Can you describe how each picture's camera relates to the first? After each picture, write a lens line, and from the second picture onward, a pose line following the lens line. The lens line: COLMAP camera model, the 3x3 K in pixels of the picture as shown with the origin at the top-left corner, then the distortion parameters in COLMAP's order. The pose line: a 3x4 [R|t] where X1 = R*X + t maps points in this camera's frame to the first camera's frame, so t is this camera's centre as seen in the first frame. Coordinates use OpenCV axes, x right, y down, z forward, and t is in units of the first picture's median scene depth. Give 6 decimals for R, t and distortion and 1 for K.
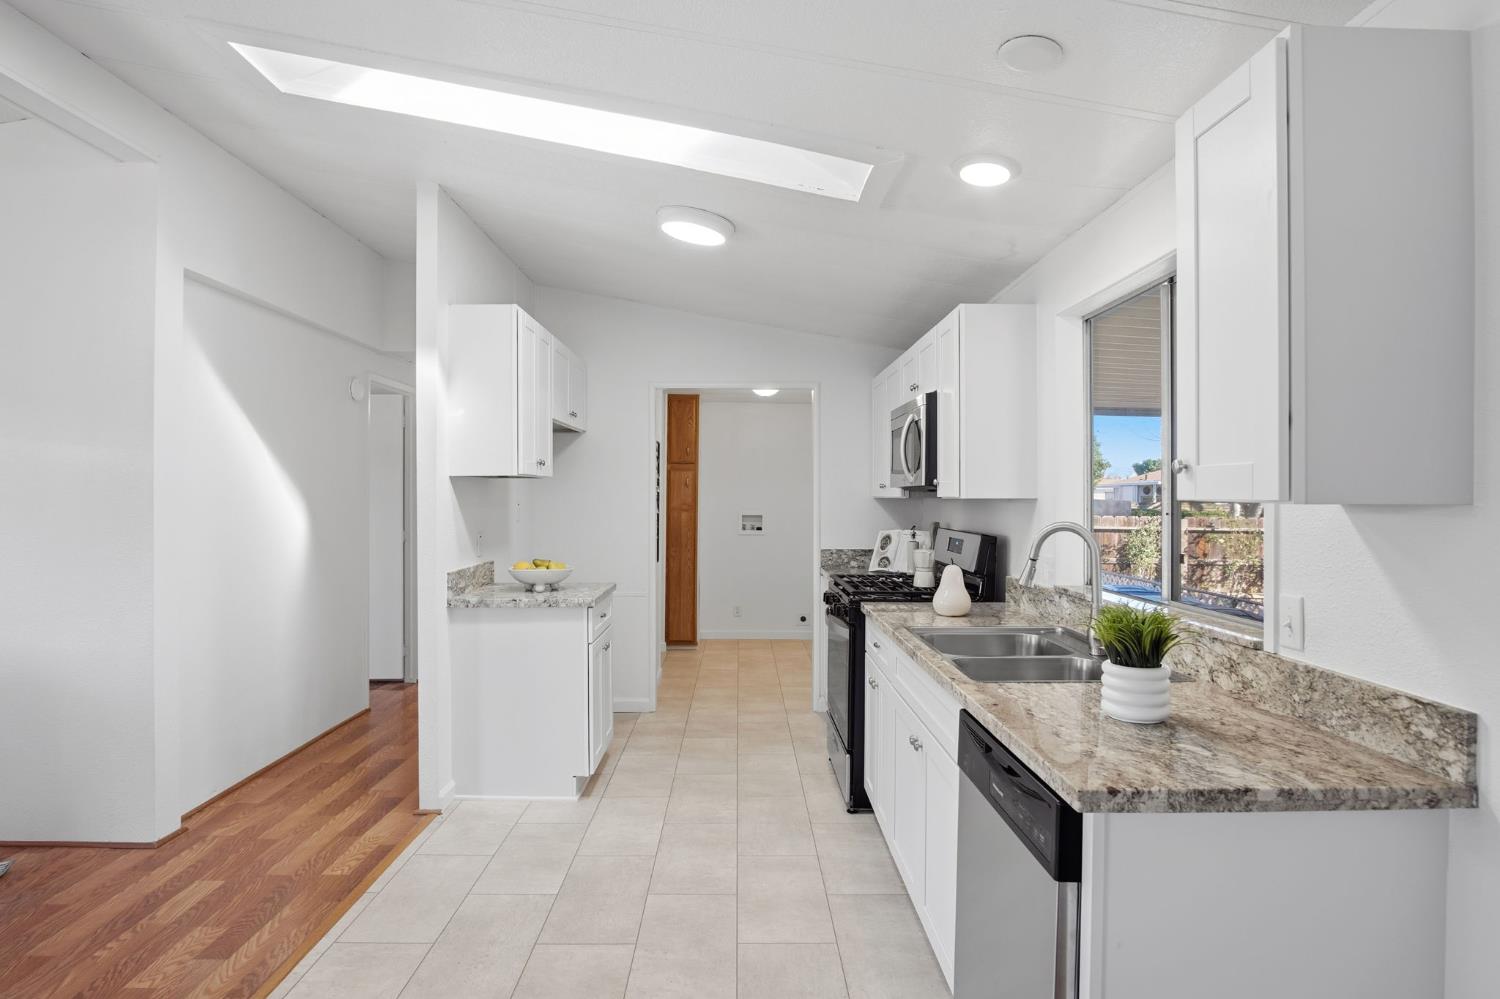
lens RADIAL K [[816.4, 0, 735.5], [0, 816.4, 494.7], [0, 0, 1]] dist [-0.022600, -0.000334]
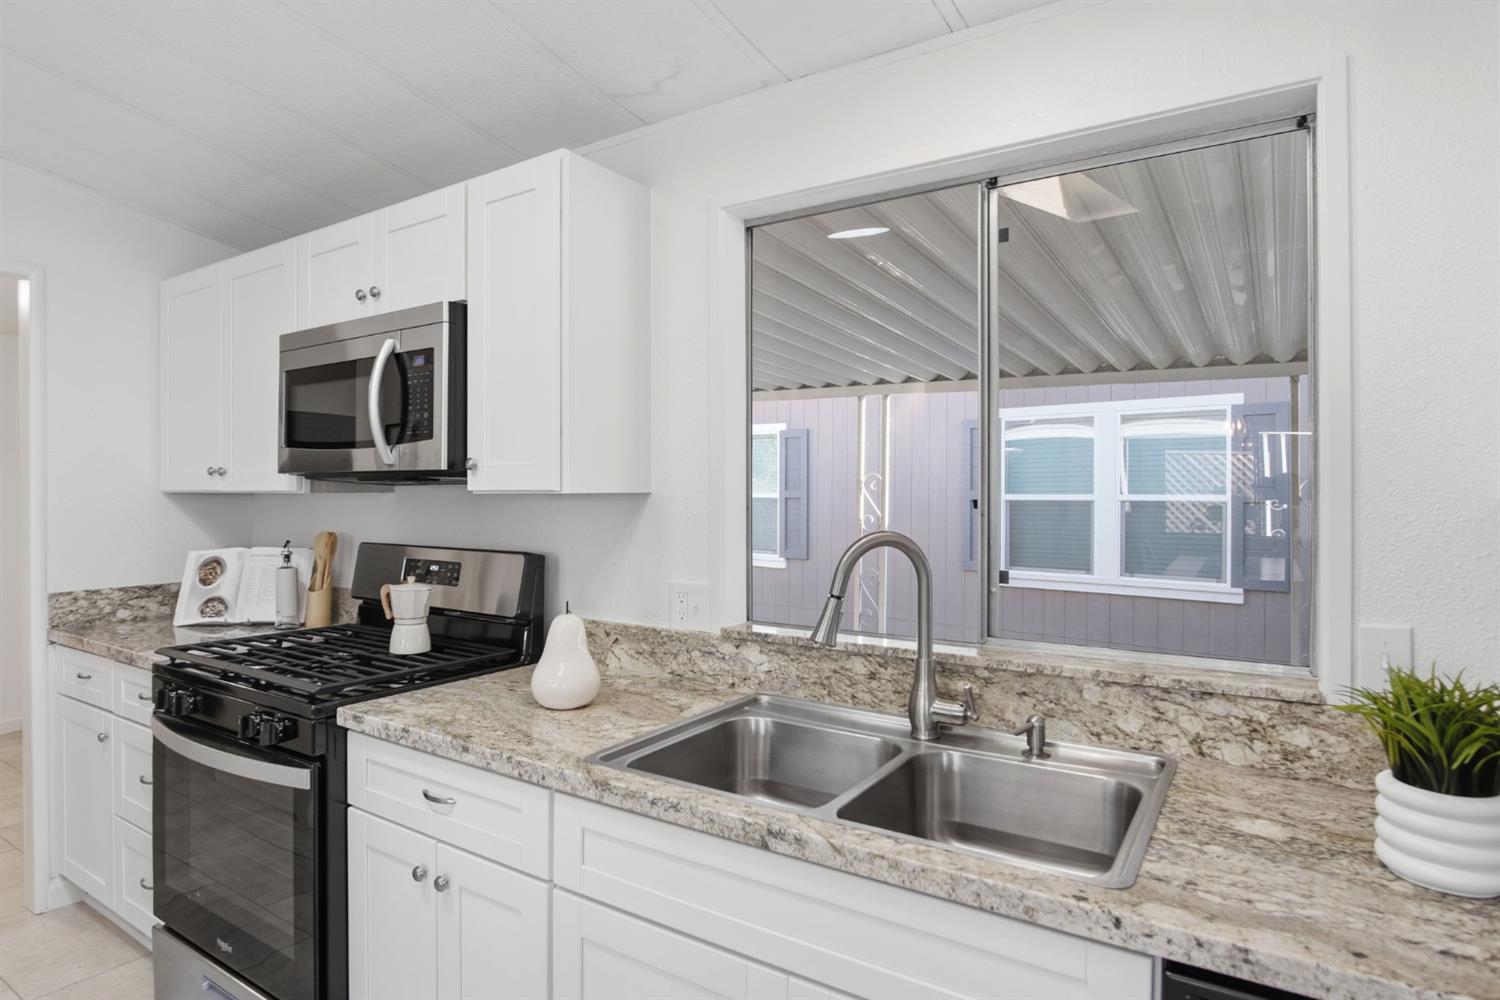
lens RADIAL K [[826.6, 0, 746.3], [0, 826.6, 494.5], [0, 0, 1]] dist [-0.023833, 0.001394]
pose [[0.548858, -0.004319, 0.835904, -0.140786], [-0.001682, 0.999979, 0.006271, 0.001942], [-0.835914, -0.004848, 0.548839, 0.624108]]
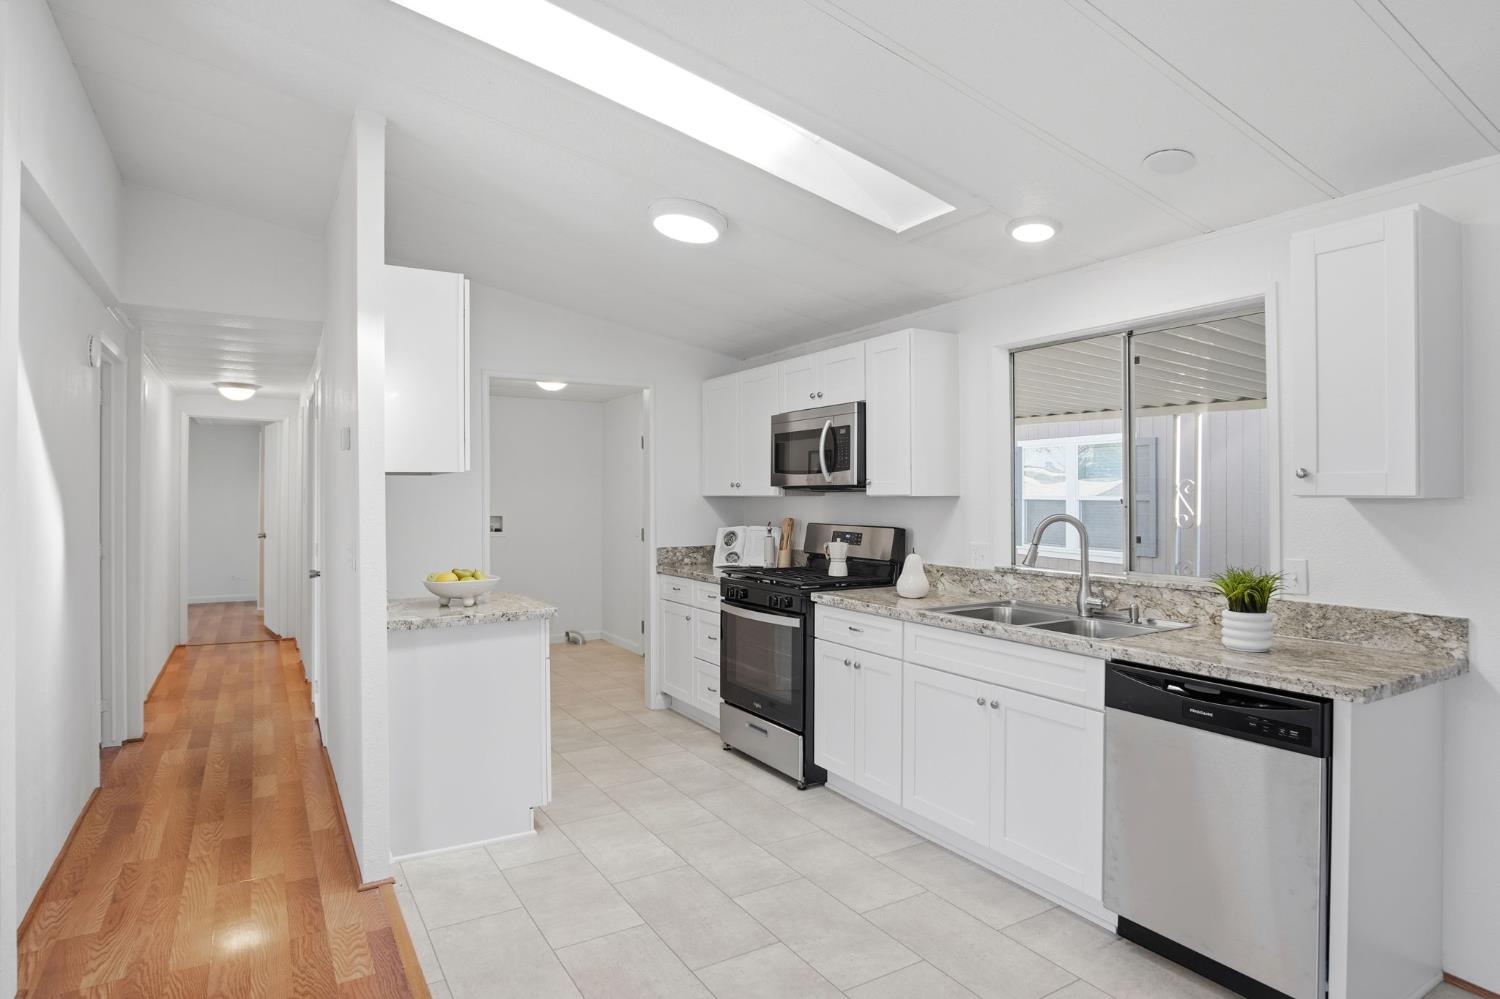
lens RADIAL K [[826.6, 0, 746.3], [0, 826.6, 494.0], [0, 0, 1]] dist [-0.023833, 0.001394]
pose [[0.858788, -0.002629, 0.512325, -0.563977], [0.002179, 0.999997, 0.001479, -0.000656], [-0.512327, -0.000154, 0.858790, 0.123772]]
